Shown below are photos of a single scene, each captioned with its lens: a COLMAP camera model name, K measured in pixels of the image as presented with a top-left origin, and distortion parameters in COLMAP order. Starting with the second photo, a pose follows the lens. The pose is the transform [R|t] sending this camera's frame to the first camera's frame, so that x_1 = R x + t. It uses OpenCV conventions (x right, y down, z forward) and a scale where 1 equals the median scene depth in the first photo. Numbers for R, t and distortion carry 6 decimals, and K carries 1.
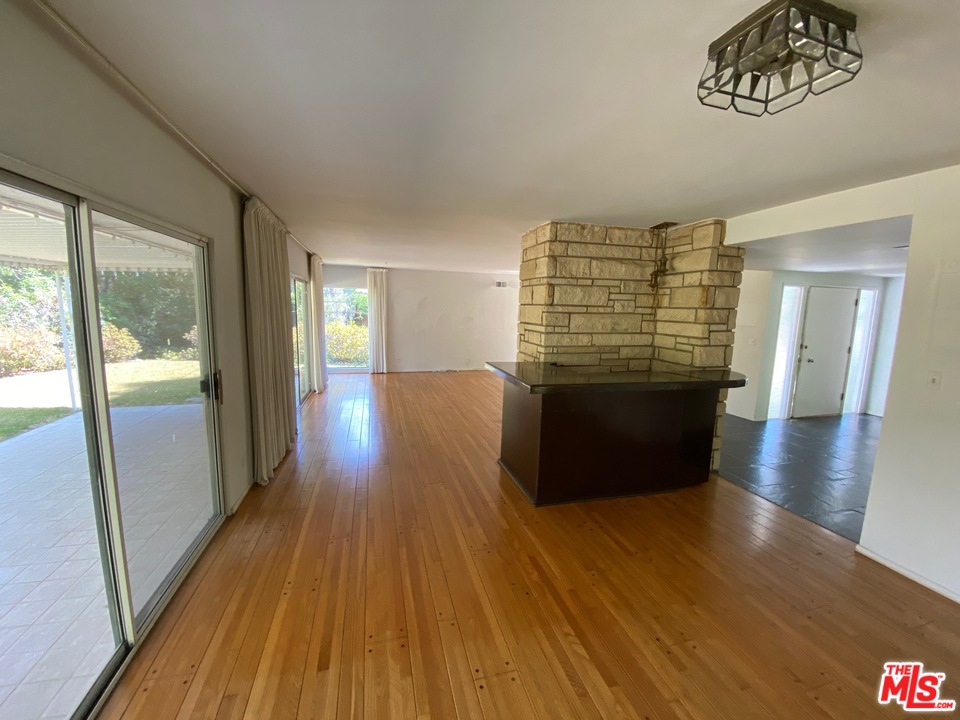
lens RADIAL K [[394.4, 0, 479.1], [0, 394.4, 363.4], [0, 0, 1]] dist [0.023025, -0.022276]
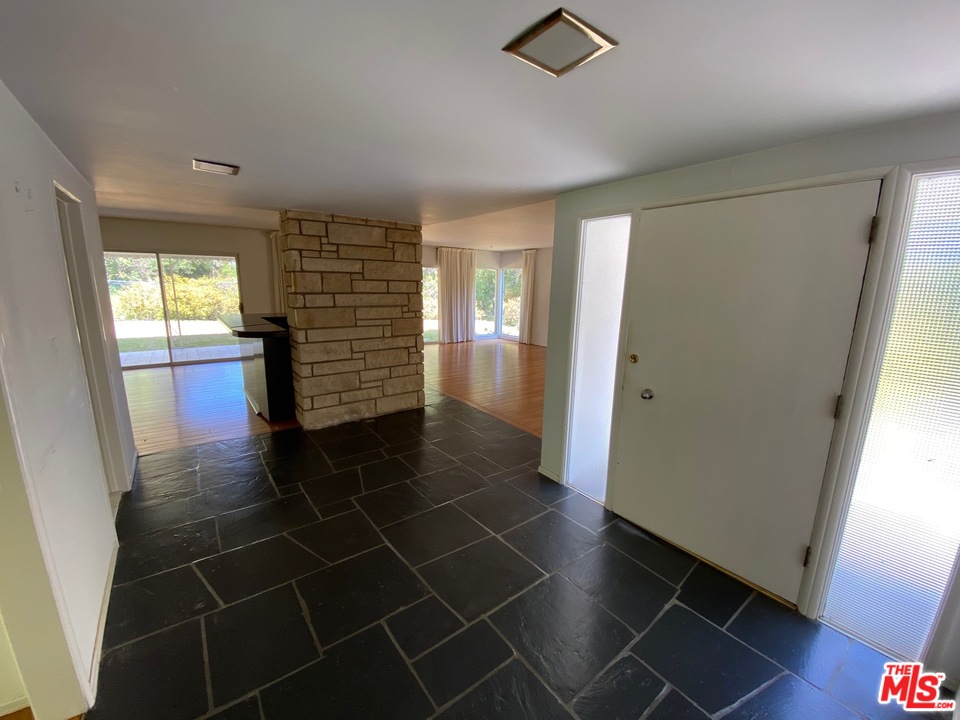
lens RADIAL K [[394.4, 0, 479.1], [0, 394.4, 363.4], [0, 0, 1]] dist [0.023025, -0.022276]
pose [[0.370896, 0.166068, -0.913706, 1.068548], [-0.135910, 0.982994, 0.123493, -0.060883], [0.918676, 0.078379, 0.387159, 0.641798]]
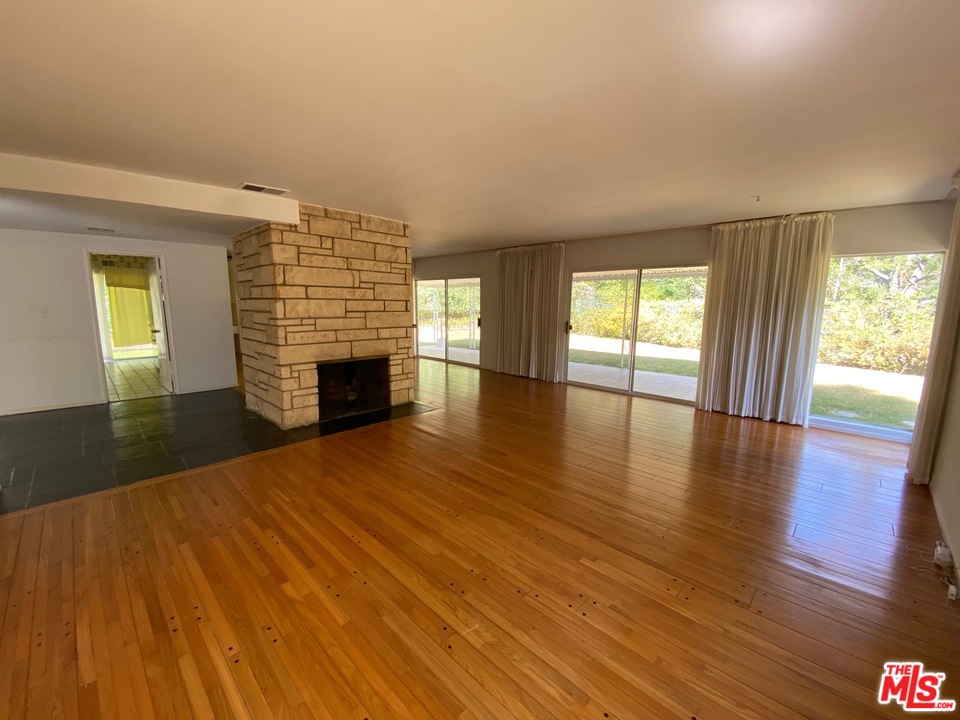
lens RADIAL K [[394.4, 0, 479.1], [0, 394.4, 363.4], [0, 0, 1]] dist [0.023025, -0.022276]
pose [[-0.870758, 0.037055, -0.490313, 0.368210], [-0.101846, 0.961941, 0.253568, -0.178067], [0.481049, 0.270733, -0.833844, 1.545846]]
